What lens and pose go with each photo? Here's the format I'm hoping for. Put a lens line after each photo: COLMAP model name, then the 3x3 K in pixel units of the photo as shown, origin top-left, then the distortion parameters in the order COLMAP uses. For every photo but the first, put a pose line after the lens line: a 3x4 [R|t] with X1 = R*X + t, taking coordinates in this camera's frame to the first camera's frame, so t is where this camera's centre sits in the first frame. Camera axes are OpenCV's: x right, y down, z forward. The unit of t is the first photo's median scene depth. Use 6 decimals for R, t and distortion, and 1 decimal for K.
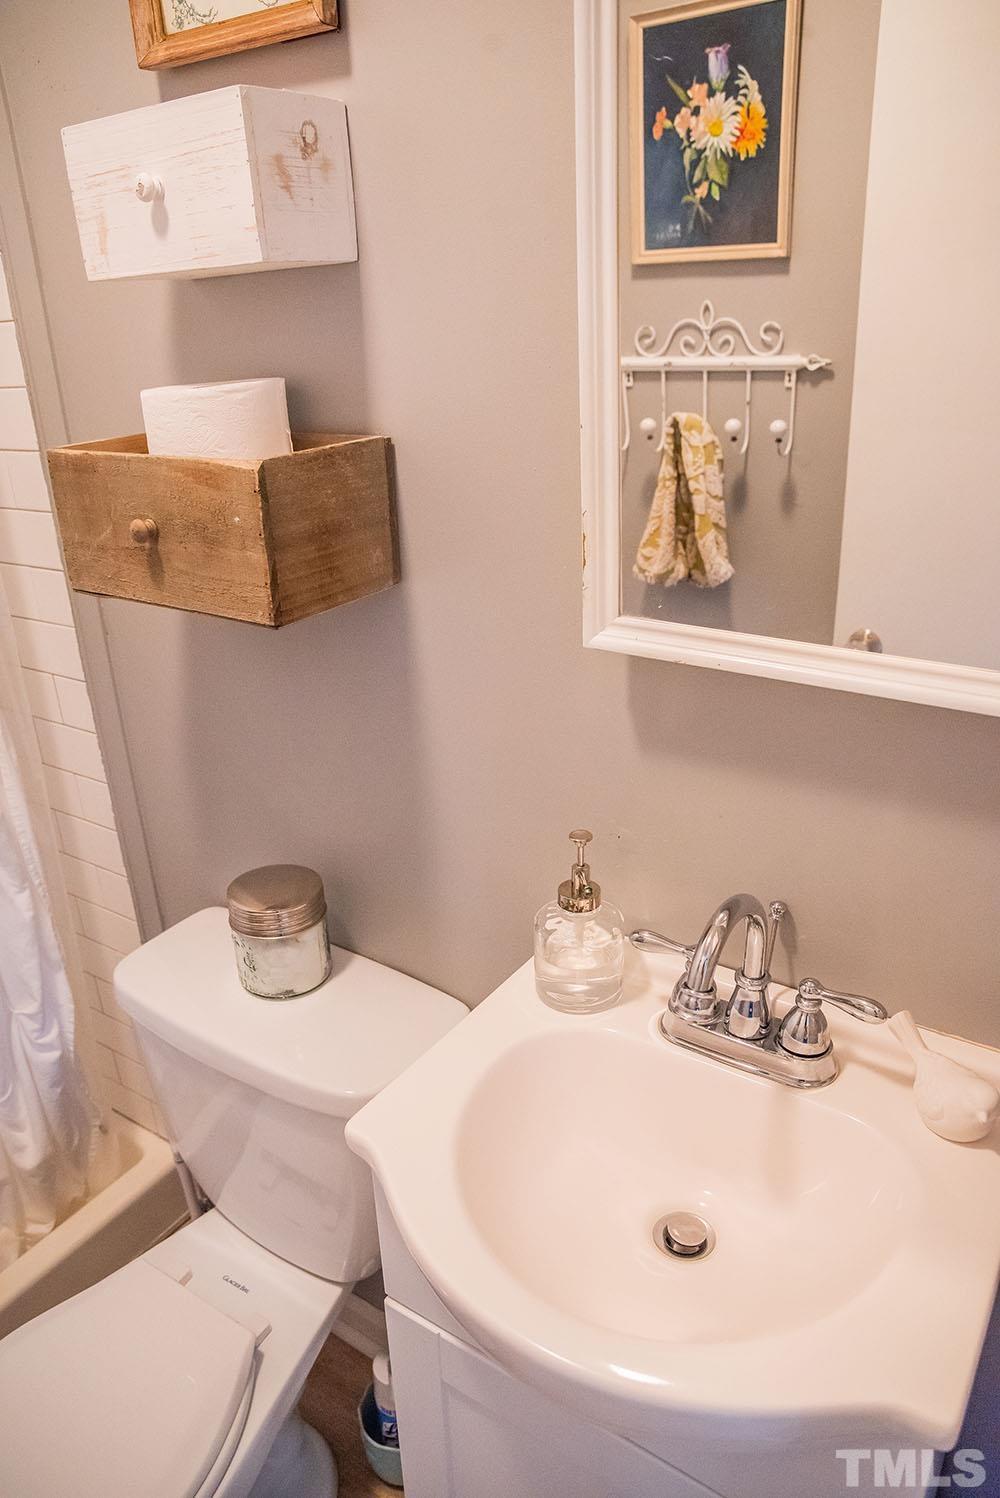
lens RADIAL K [[1060.7, 0, 499.2], [0, 1060.7, 762.5], [0, 0, 1]] dist [-0.120021, 0.095883]
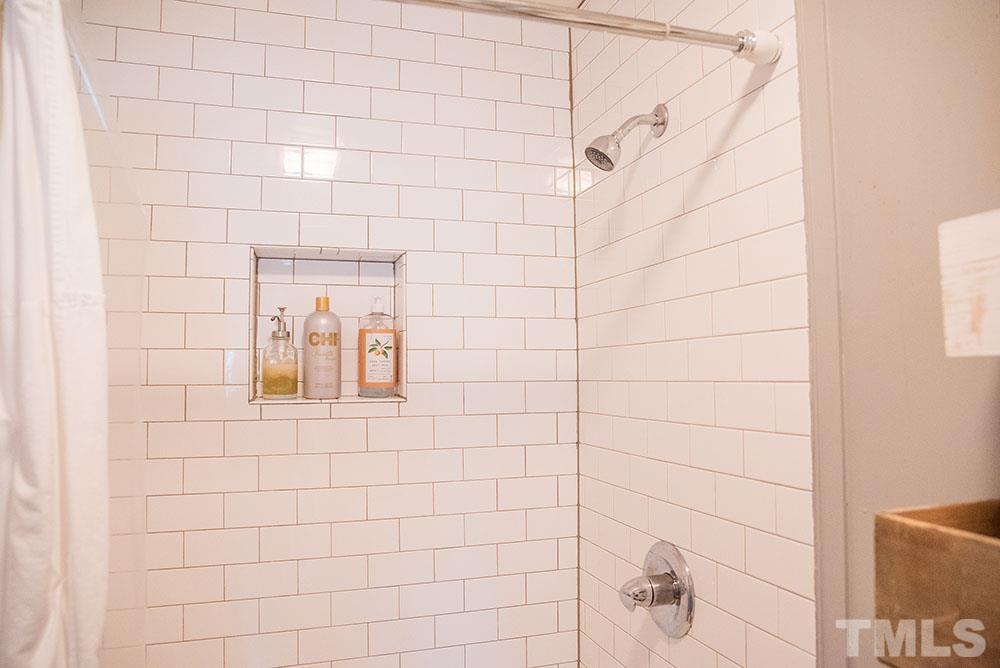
lens RADIAL K [[708.1, 0, 500.0], [0, 708.1, 334.0], [0, 0, 1]] dist [-0.120021, 0.095883]
pose [[0.789524, -0.000016, -0.613719, -0.328182], [-0.267026, 0.900375, -0.343542, -0.139196], [0.552583, 0.435114, 0.710864, 0.267466]]
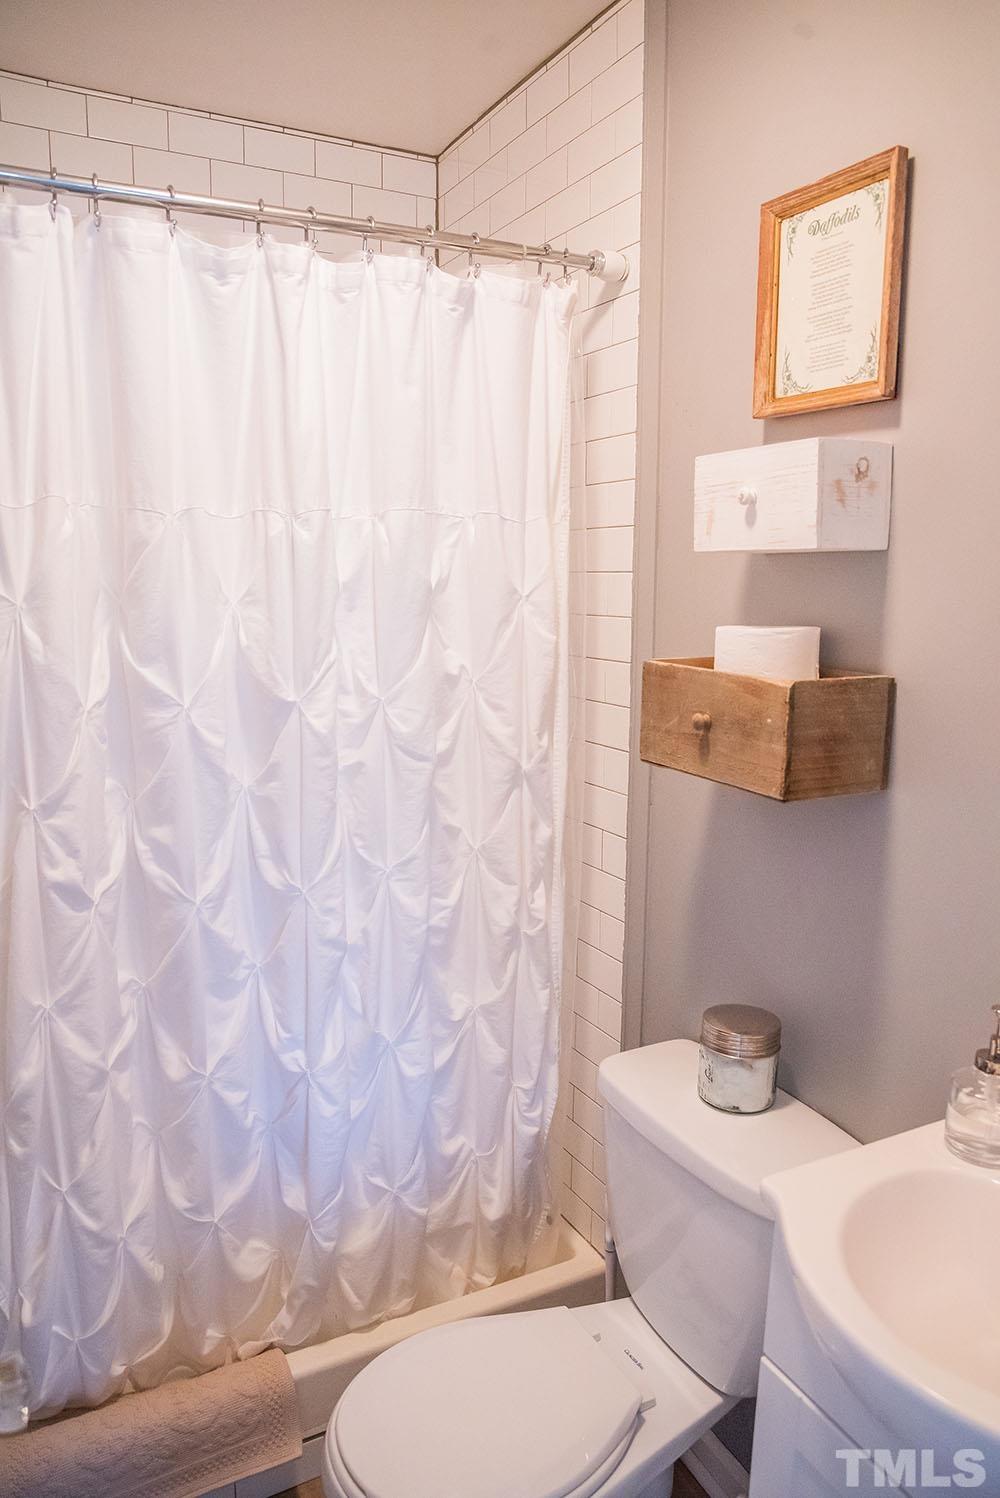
lens RADIAL K [[1060.7, 0, 499.2], [0, 1060.7, 762.5], [0, 0, 1]] dist [-0.120021, 0.095883]
pose [[0.878042, 0.127975, -0.461156, 0.080223], [-0.228581, 0.958714, -0.169168, 0.129126], [0.420468, 0.253948, 0.871044, -0.328761]]
